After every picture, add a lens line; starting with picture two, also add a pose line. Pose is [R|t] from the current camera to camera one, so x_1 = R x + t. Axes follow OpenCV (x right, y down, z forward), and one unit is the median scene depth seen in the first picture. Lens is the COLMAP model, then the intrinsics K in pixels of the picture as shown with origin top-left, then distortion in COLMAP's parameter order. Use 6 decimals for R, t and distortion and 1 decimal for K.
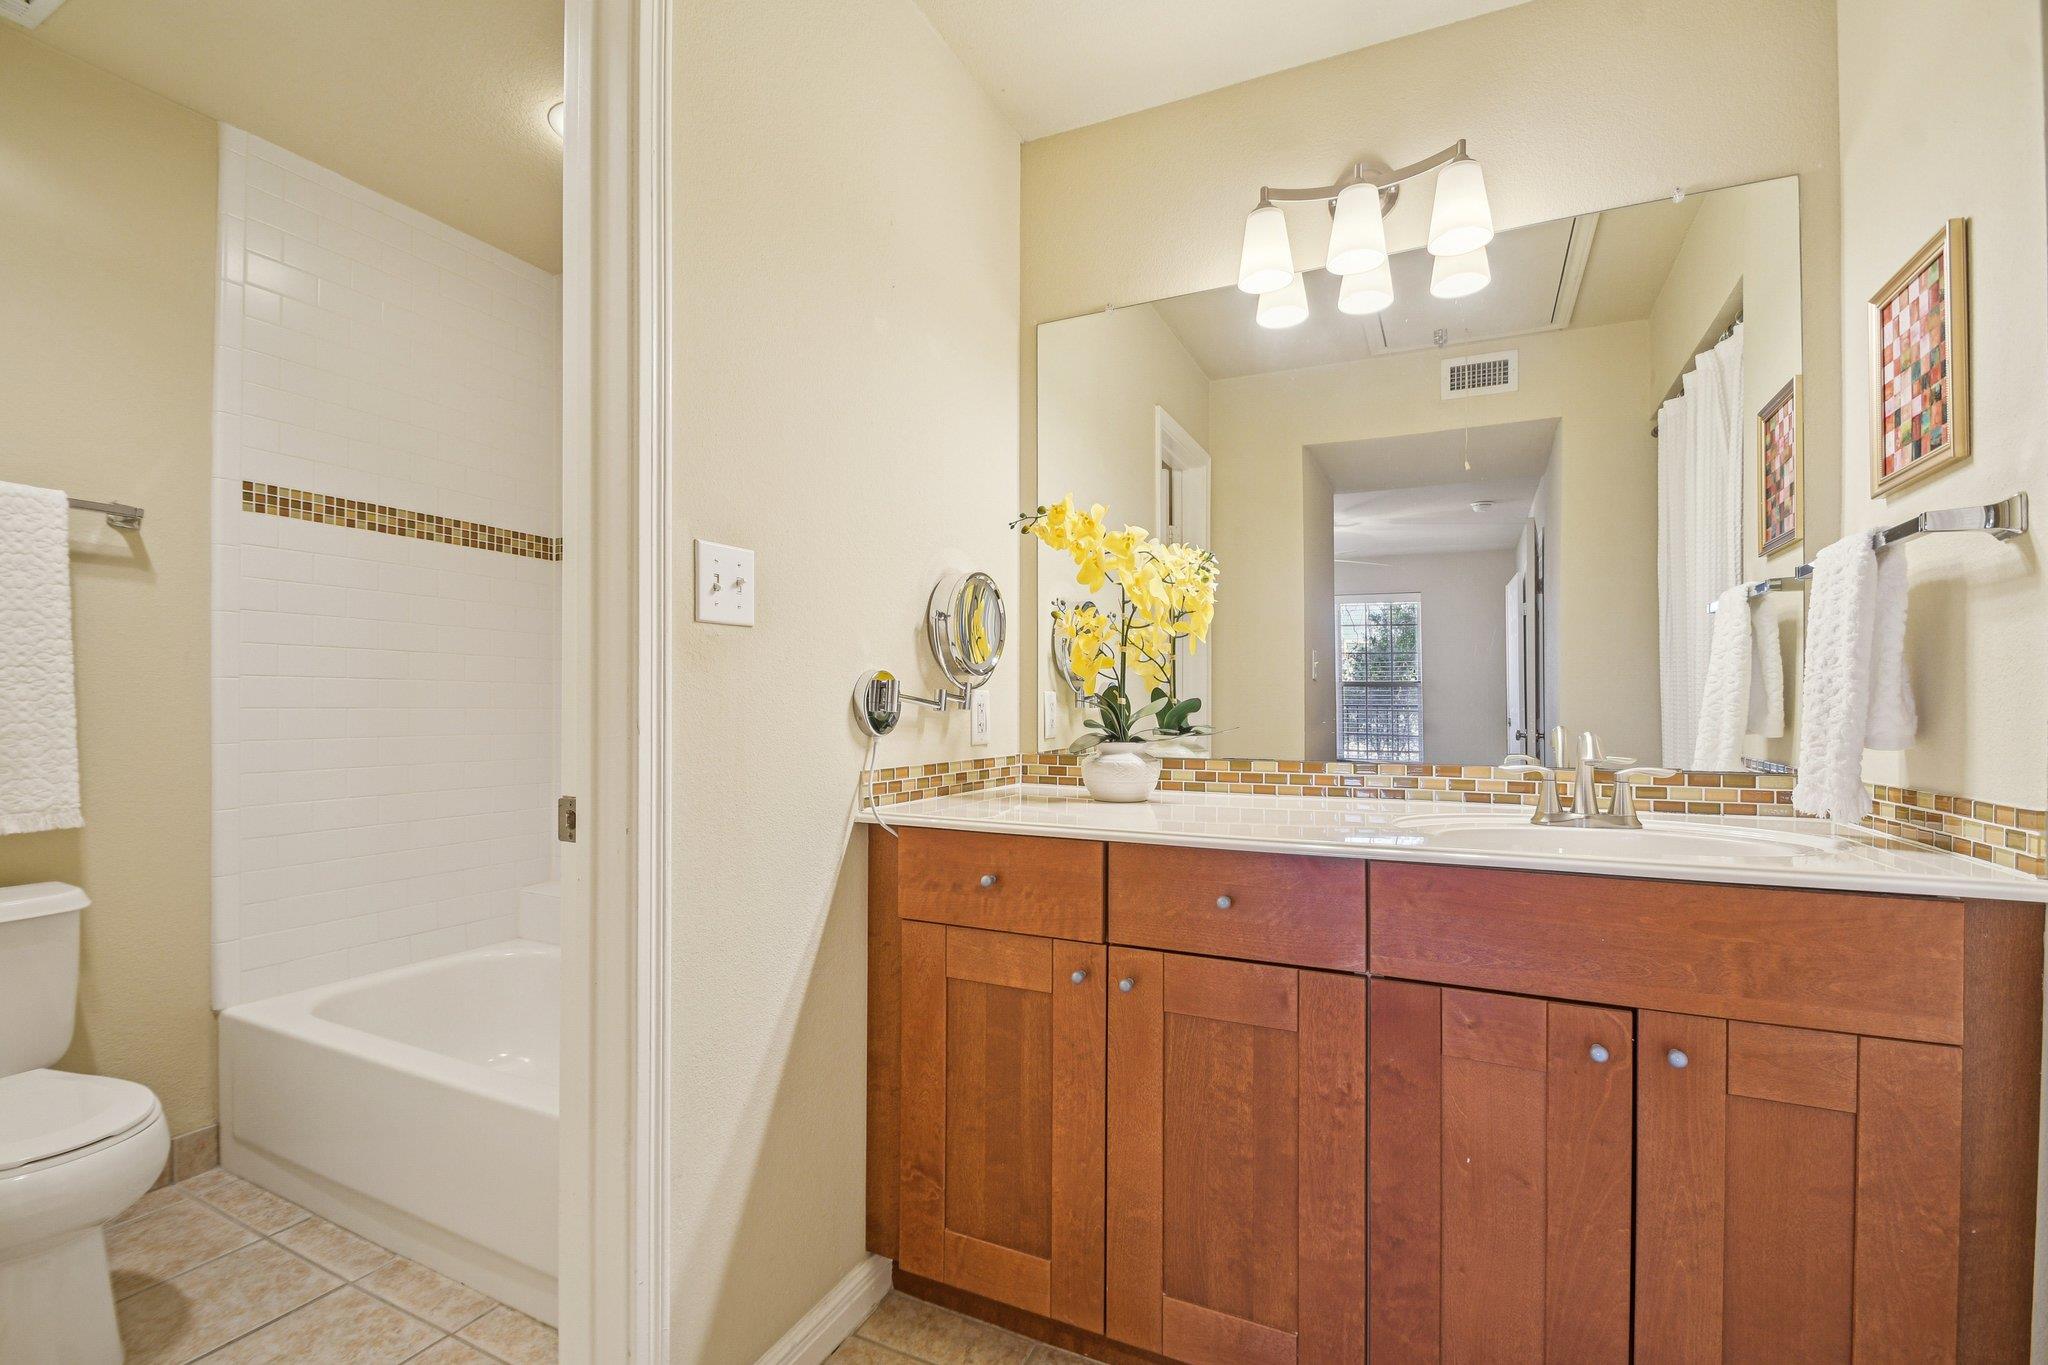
lens RADIAL K [[902.3, 0, 1027.3], [0, 902.3, 697.7], [0, 0, 1]] dist [0.001322, -0.006756]
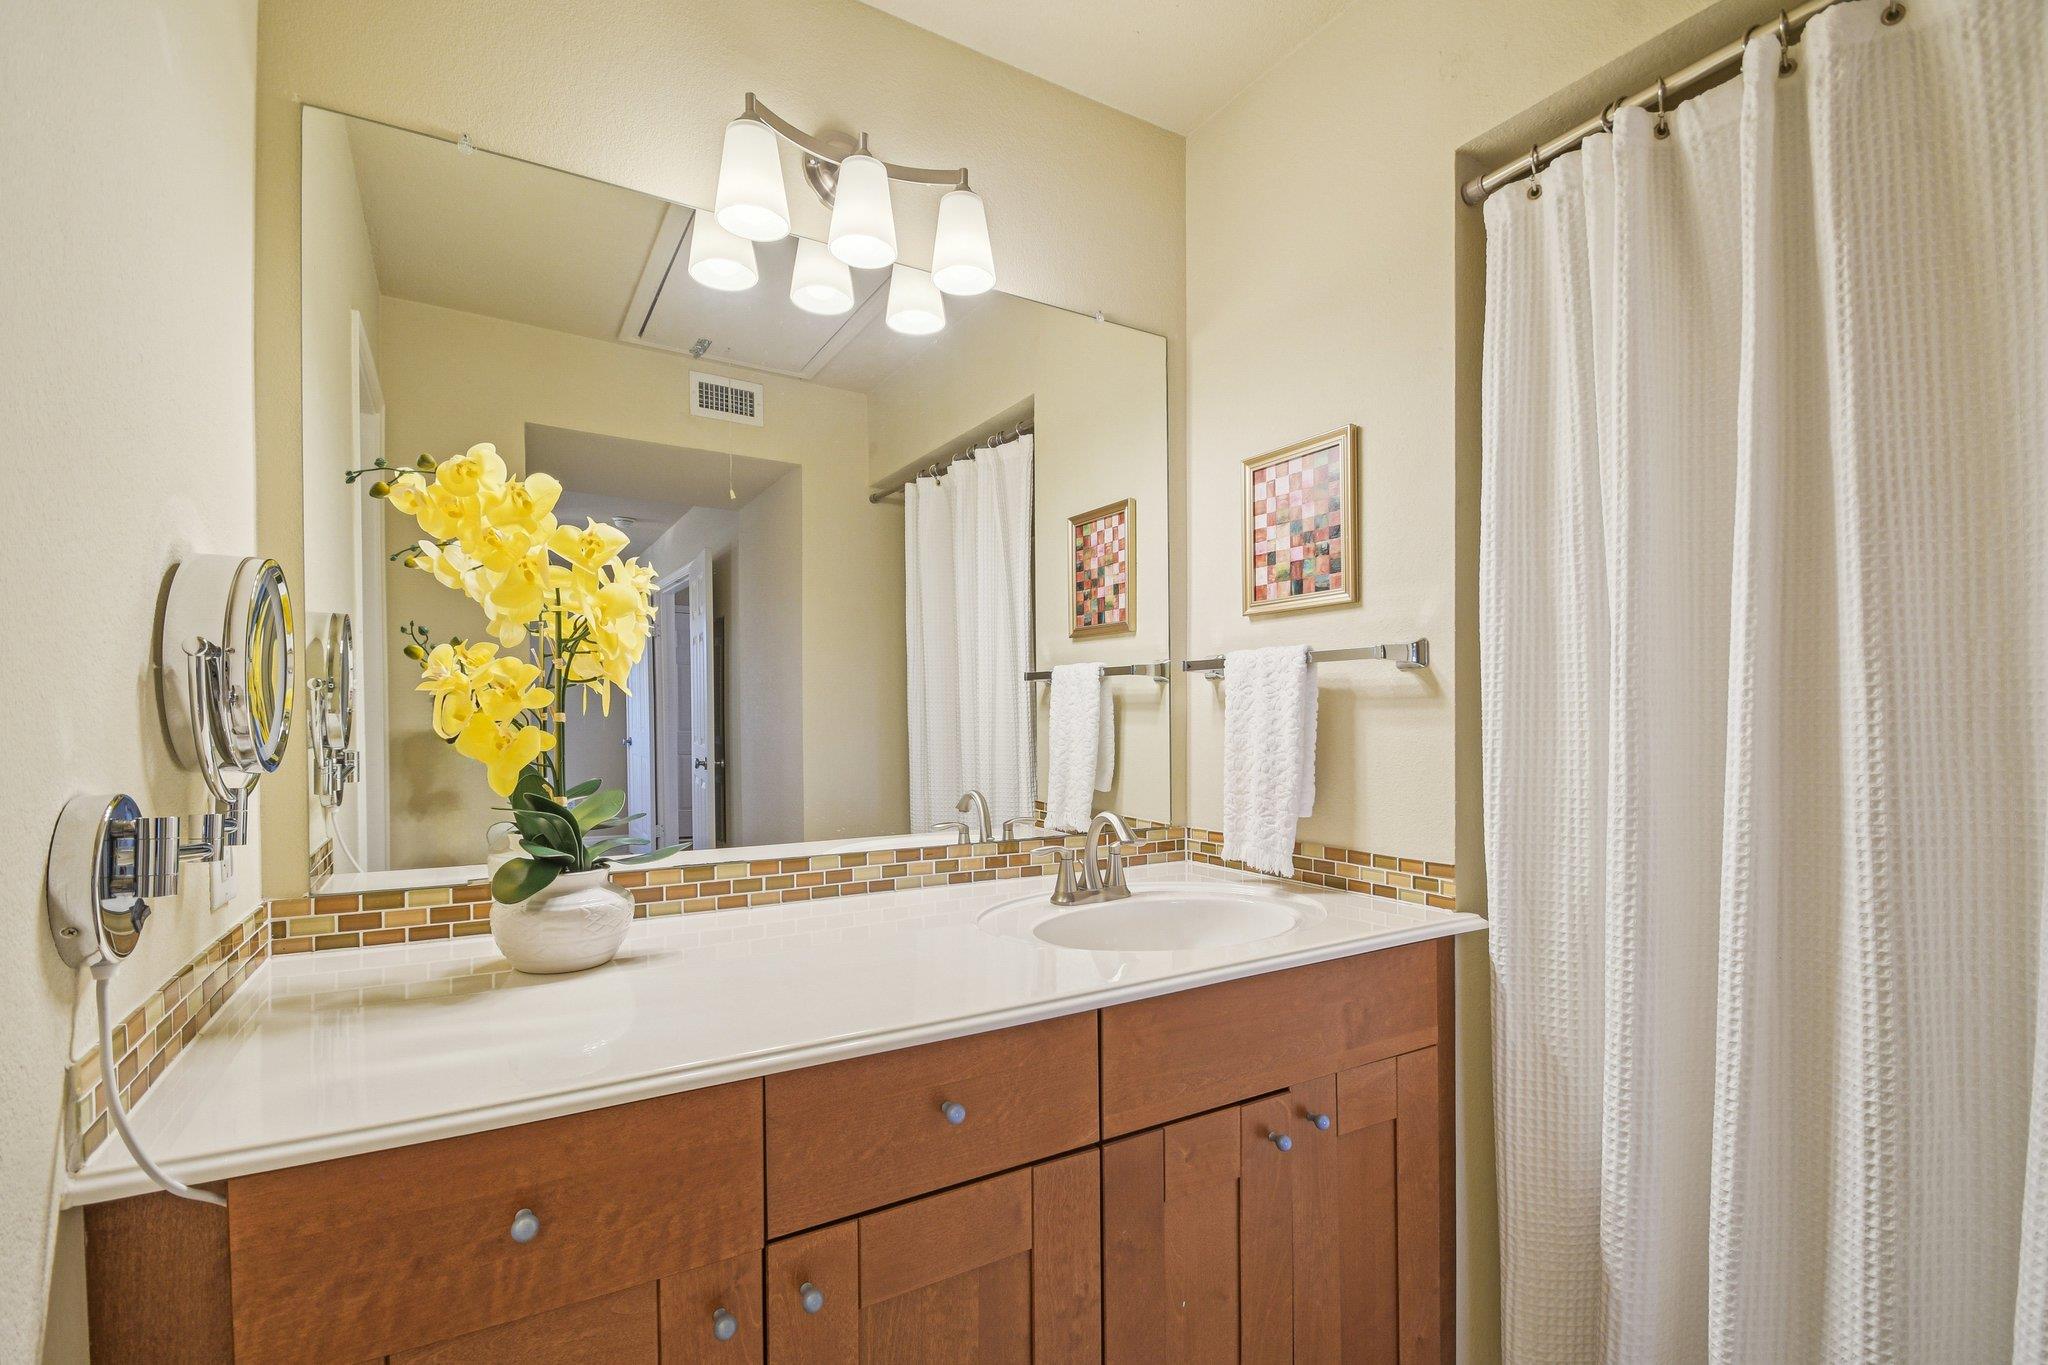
lens RADIAL K [[902.3, 0, 1014.3], [0, 902.3, 717.0], [0, 0, 1]] dist [0.001322, -0.006756]
pose [[0.551781, -0.004023, 0.833979, -0.342516], [-0.006345, 0.999939, 0.009022, -0.088355], [-0.833965, -0.010270, 0.551722, 0.580724]]
